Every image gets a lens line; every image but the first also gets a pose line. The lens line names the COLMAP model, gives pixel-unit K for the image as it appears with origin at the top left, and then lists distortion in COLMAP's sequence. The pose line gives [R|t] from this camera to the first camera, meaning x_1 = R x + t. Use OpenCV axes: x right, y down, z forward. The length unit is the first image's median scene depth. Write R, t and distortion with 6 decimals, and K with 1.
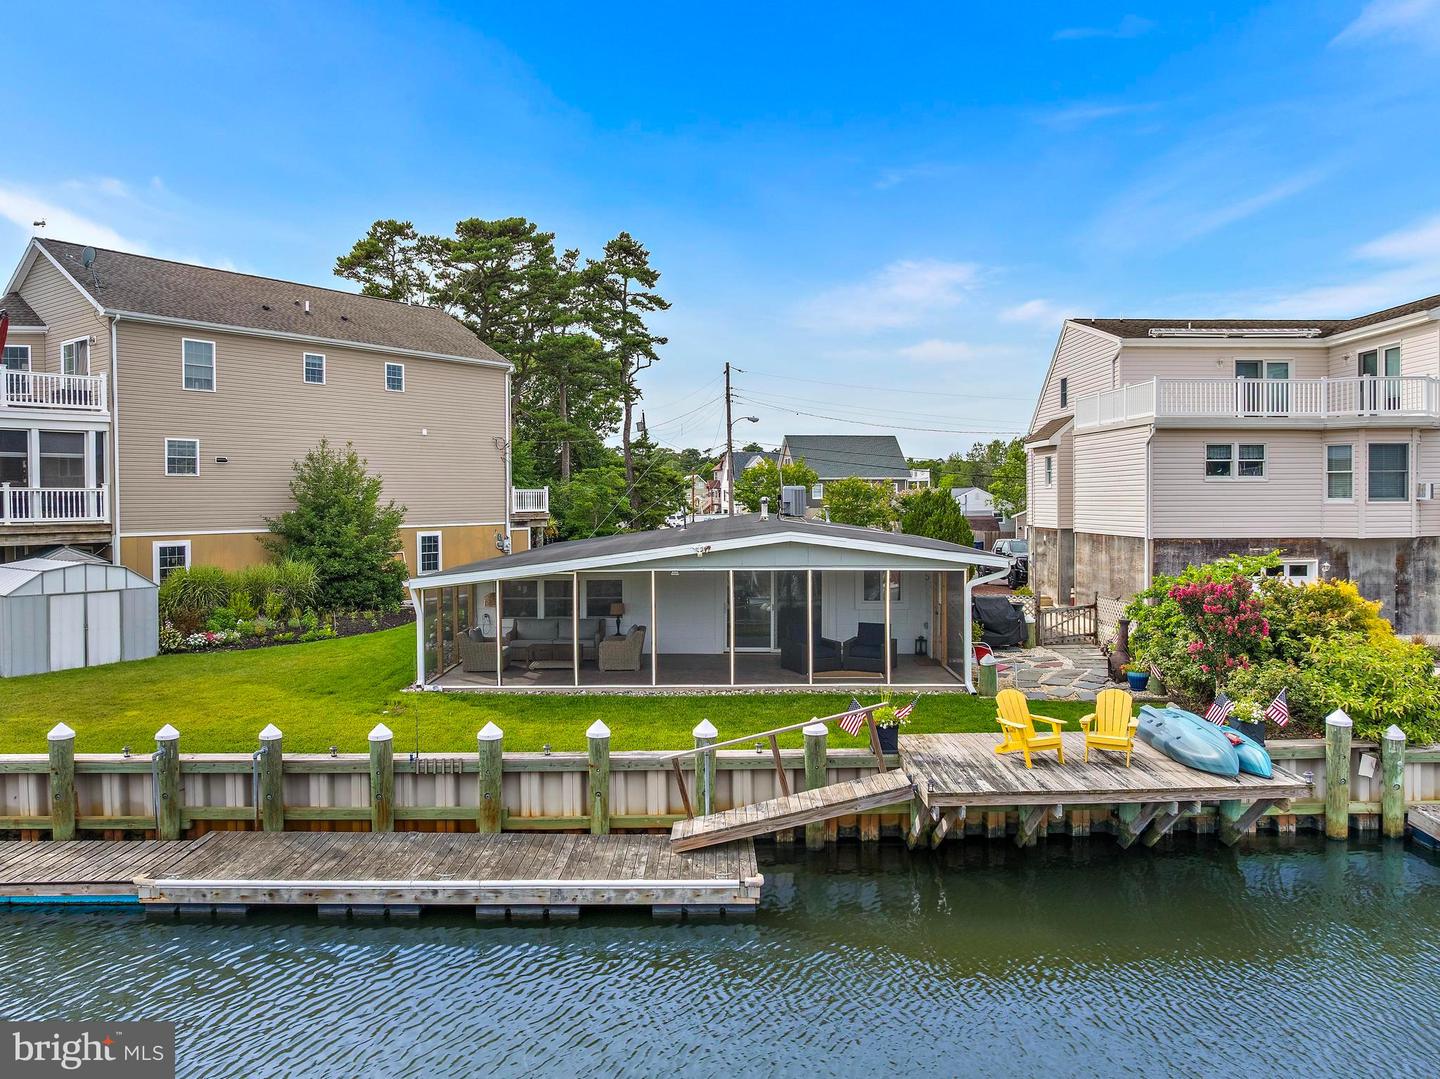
lens RADIAL K [[1011.6, 0, 720.0], [0, 1011.6, 539.5], [0, 0, 1]] dist [-0.039916, 0.000559]
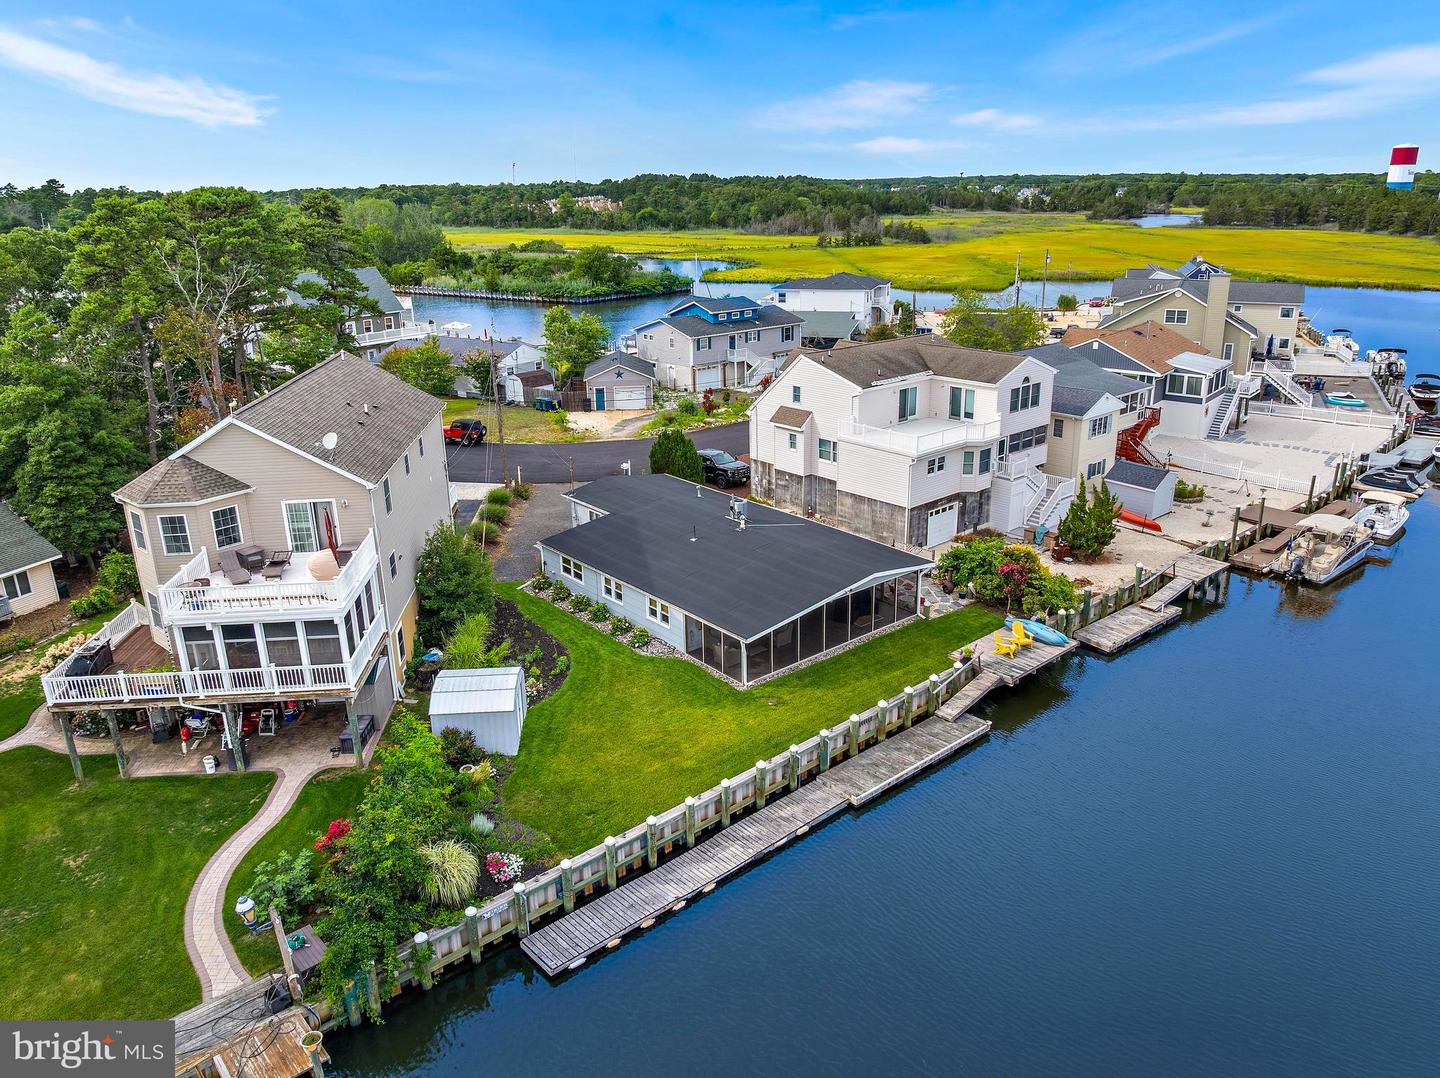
lens RADIAL K [[1010.9, 0, 712.0], [0, 1010.9, 554.2], [0, 0, 1]] dist [-0.023782, -0.006377]
pose [[0.765479, -0.229848, 0.601009, -1.135499], [0.042146, 0.949930, 0.309609, -0.557004], [-0.642079, -0.211669, 0.736838, -0.313531]]
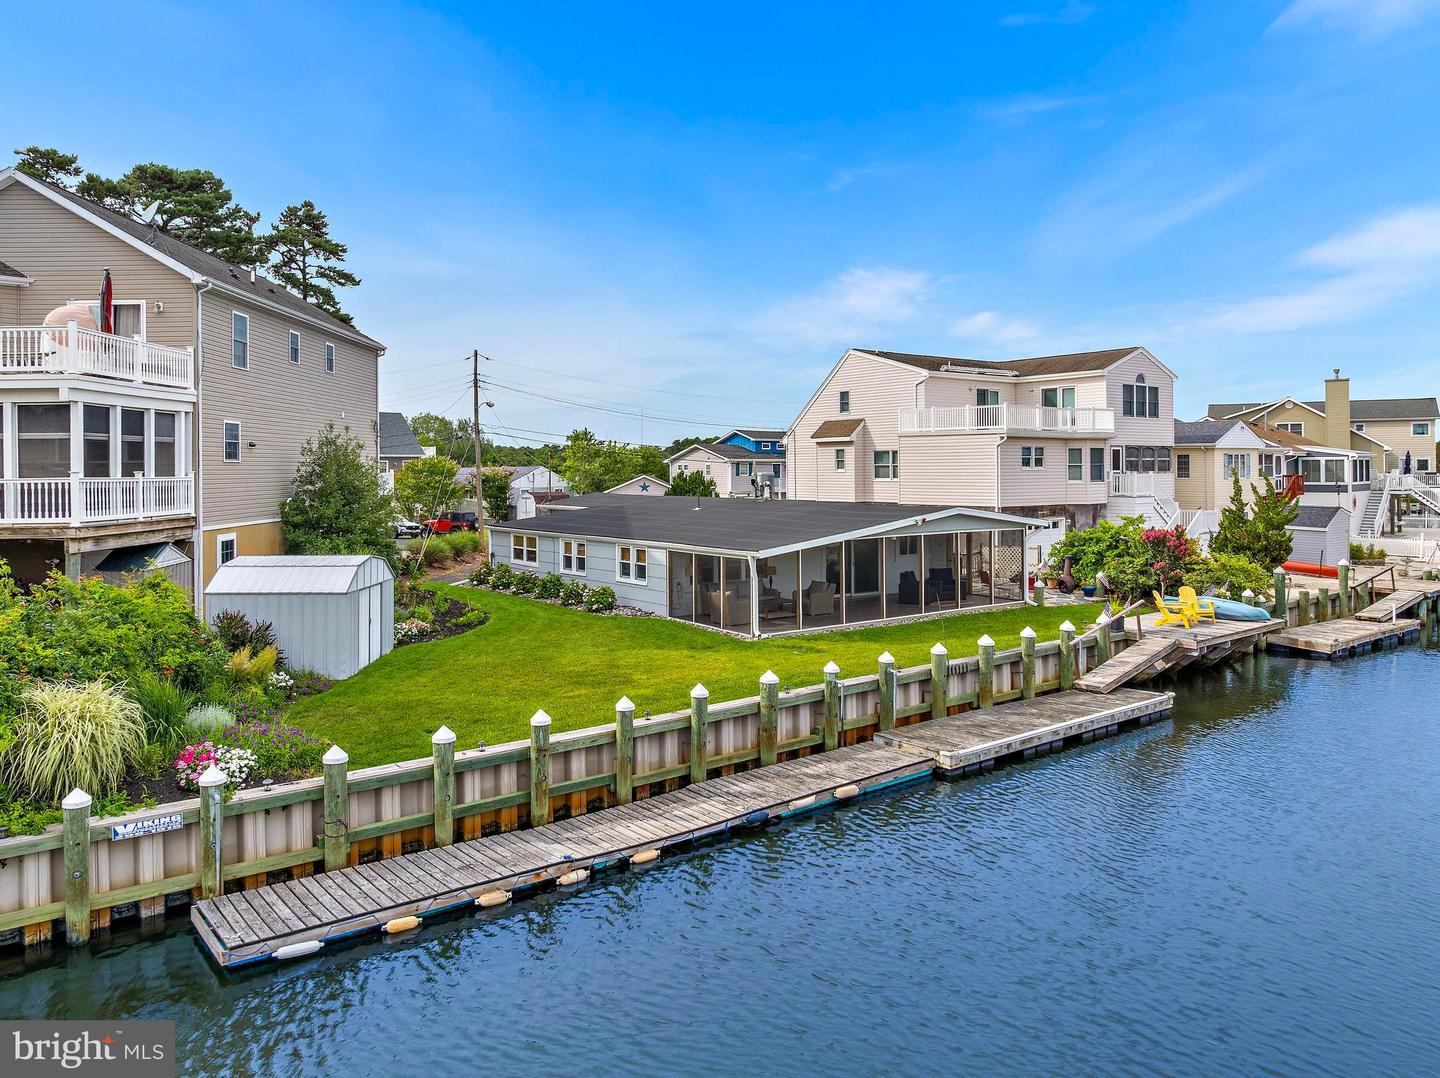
lens RADIAL K [[1027.9, 0, 715.8], [0, 1027.9, 496.4], [0, 0, 1]] dist [-0.031939, 0.002173]
pose [[0.799394, -0.015388, 0.600611, -0.823599], [0.025253, 0.999649, -0.007999, -0.014956], [-0.600277, 0.021561, 0.799502, -0.003783]]
